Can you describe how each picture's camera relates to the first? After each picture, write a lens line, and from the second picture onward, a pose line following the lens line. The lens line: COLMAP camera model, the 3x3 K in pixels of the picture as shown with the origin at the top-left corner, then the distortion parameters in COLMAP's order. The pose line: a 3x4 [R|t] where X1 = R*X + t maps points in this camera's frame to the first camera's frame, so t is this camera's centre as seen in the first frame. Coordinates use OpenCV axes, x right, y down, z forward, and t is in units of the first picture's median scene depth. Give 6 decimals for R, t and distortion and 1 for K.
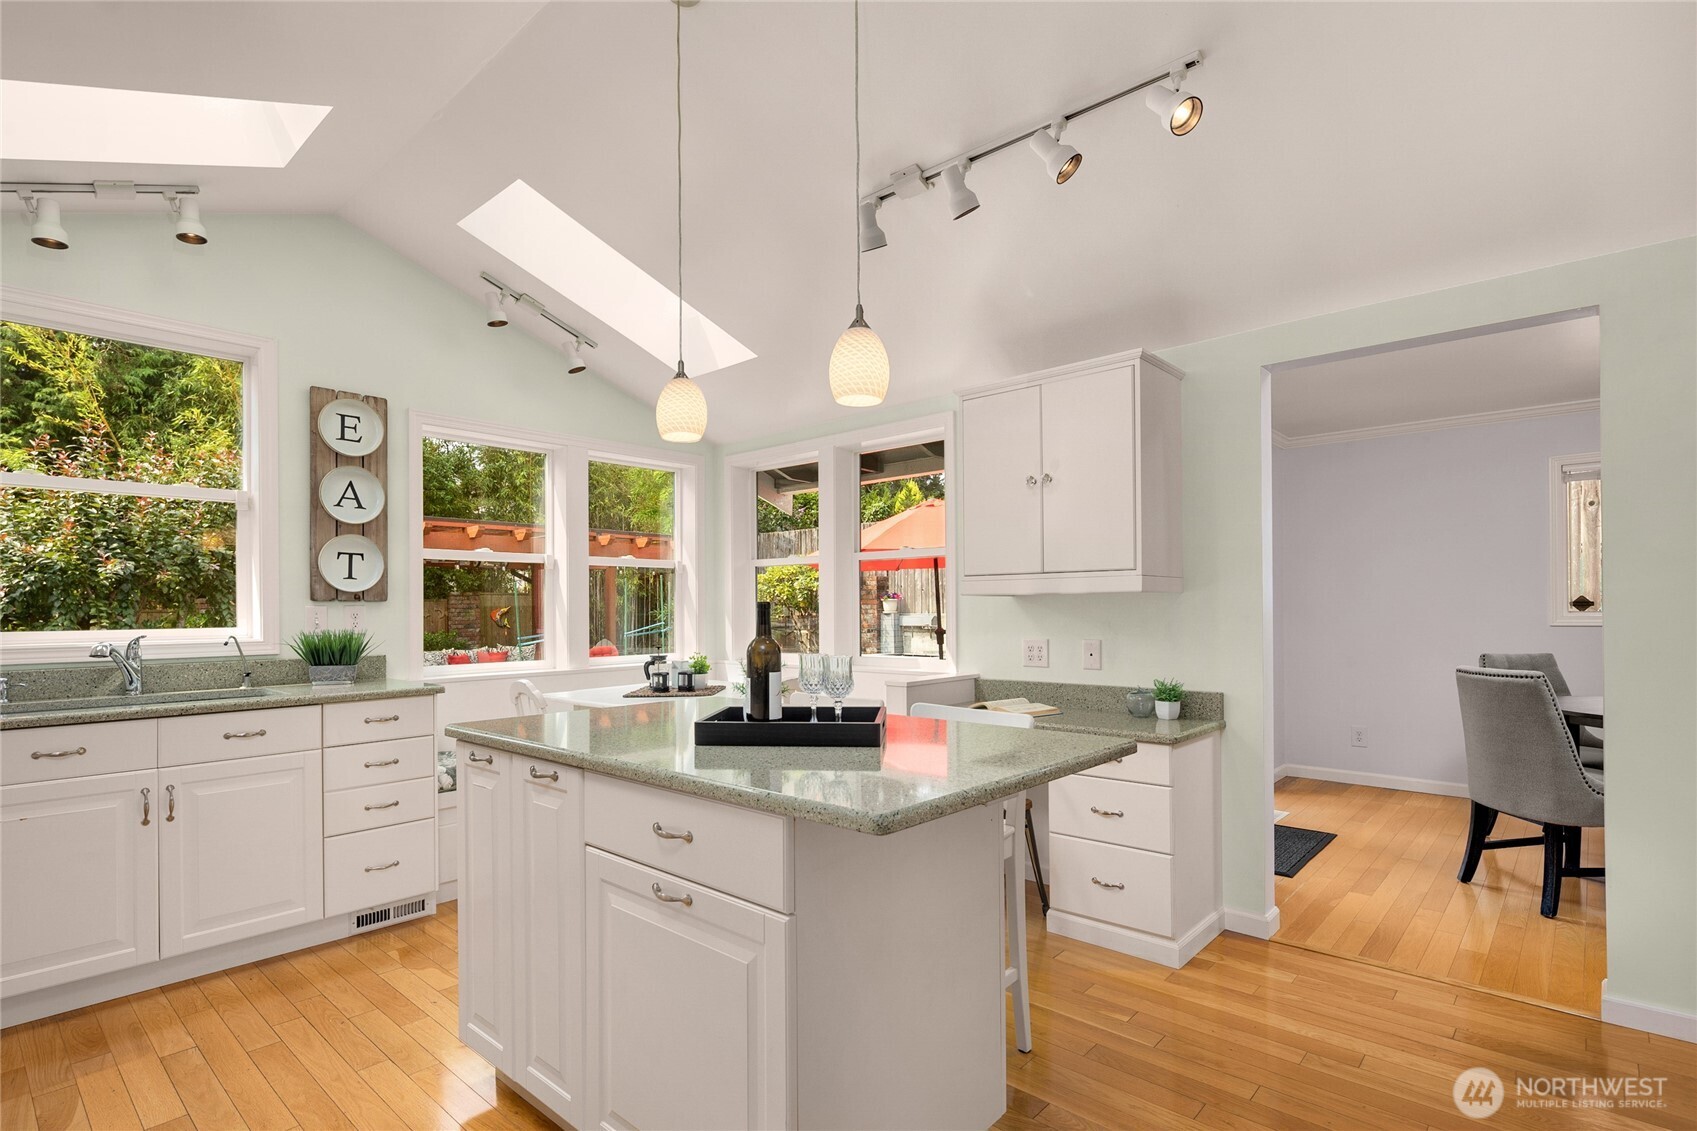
lens RADIAL K [[822.1, 0, 844.5], [0, 822.1, 603.9], [0, 0, 1]] dist [-0.001592, -0.001707]
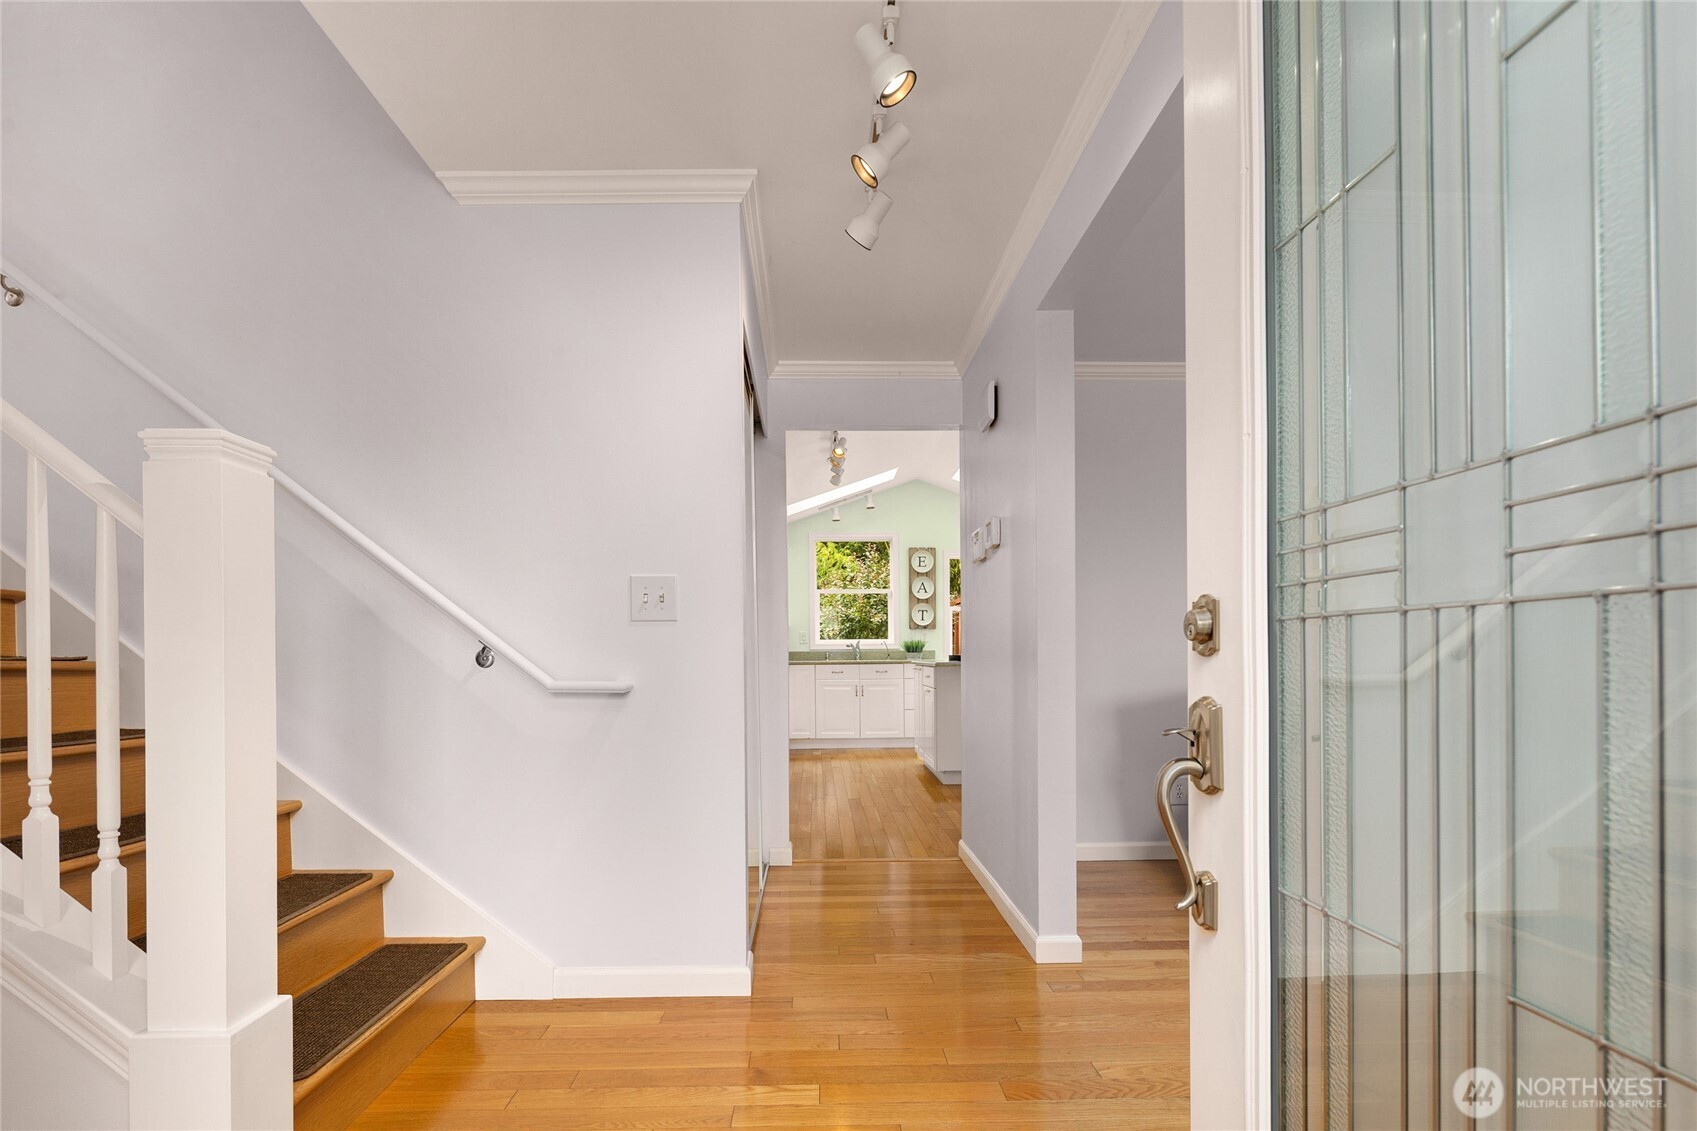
lens RADIAL K [[822.1, 0, 861.6], [0, 822.1, 658.5], [0, 0, 1]] dist [-0.001592, -0.001707]
pose [[0.707143, 0.004554, -0.707055, 1.097949], [0.007402, 0.999877, 0.013843, 0.052191], [0.707031, -0.015023, 0.707023, -0.969332]]
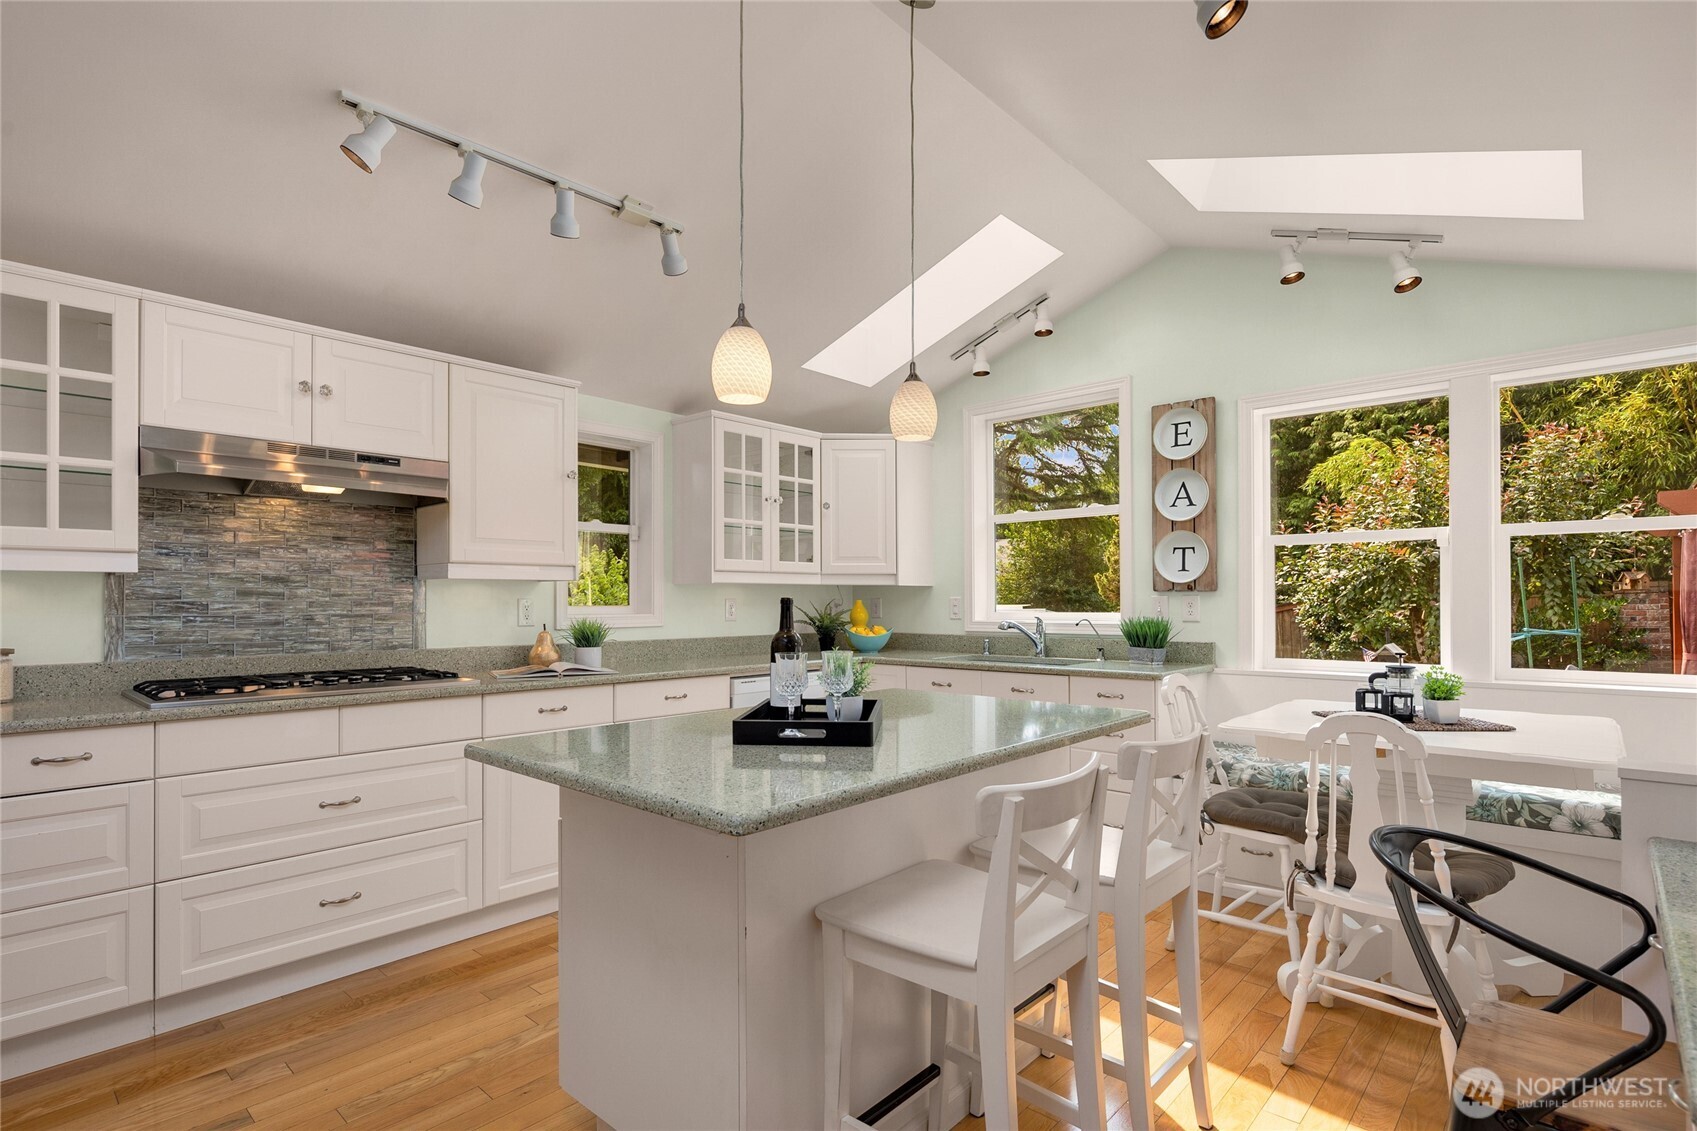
lens RADIAL K [[822.1, 0, 842.0], [0, 822.1, 595.2], [0, 0, 1]] dist [-0.001592, -0.001707]
pose [[-0.003303, 0.000465, -0.999994, 0.507273], [0.009004, 0.999959, 0.000435, -0.002603], [0.999954, -0.009002, -0.003307, 0.553075]]
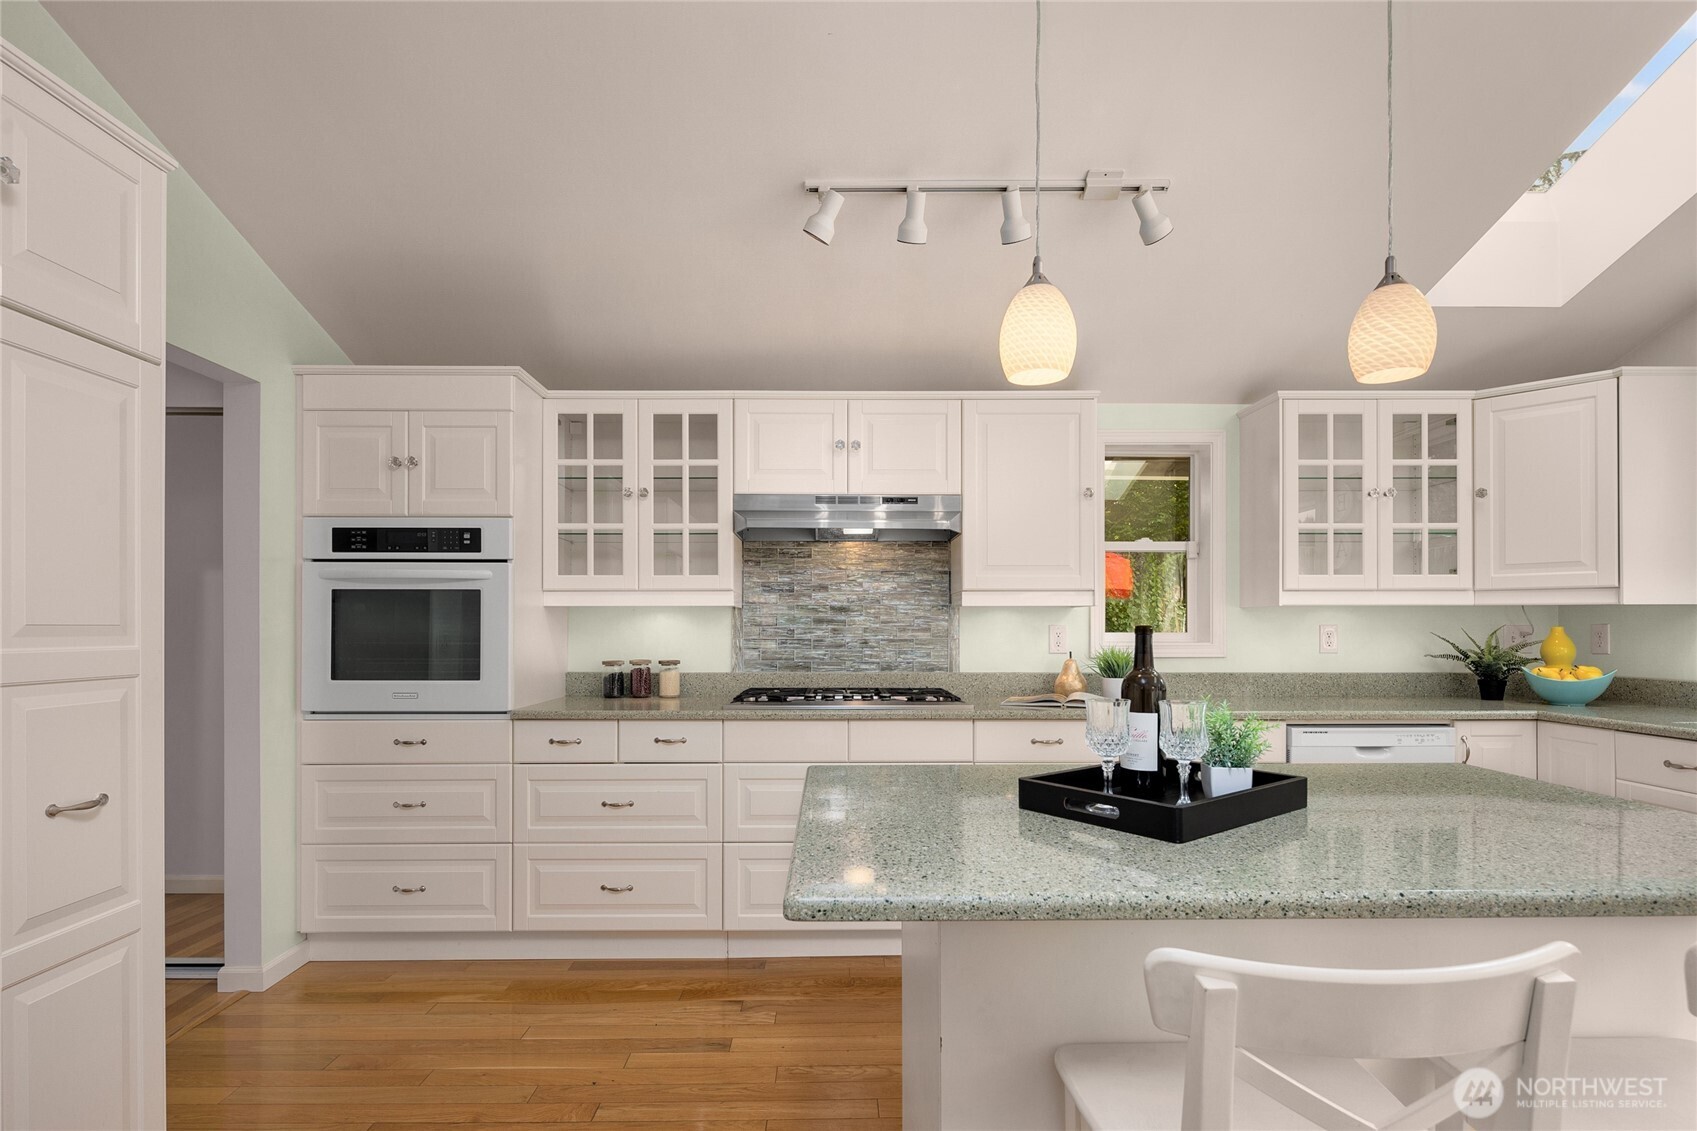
lens RADIAL K [[822.1, 0, 842.4], [0, 822.1, 625.0], [0, 0, 1]] dist [-0.001592, -0.001707]
pose [[-0.736590, 0.005970, -0.676314, 0.346555], [0.010451, 0.999942, -0.002556, -0.001723], [0.676259, -0.008951, -0.736609, 0.719459]]
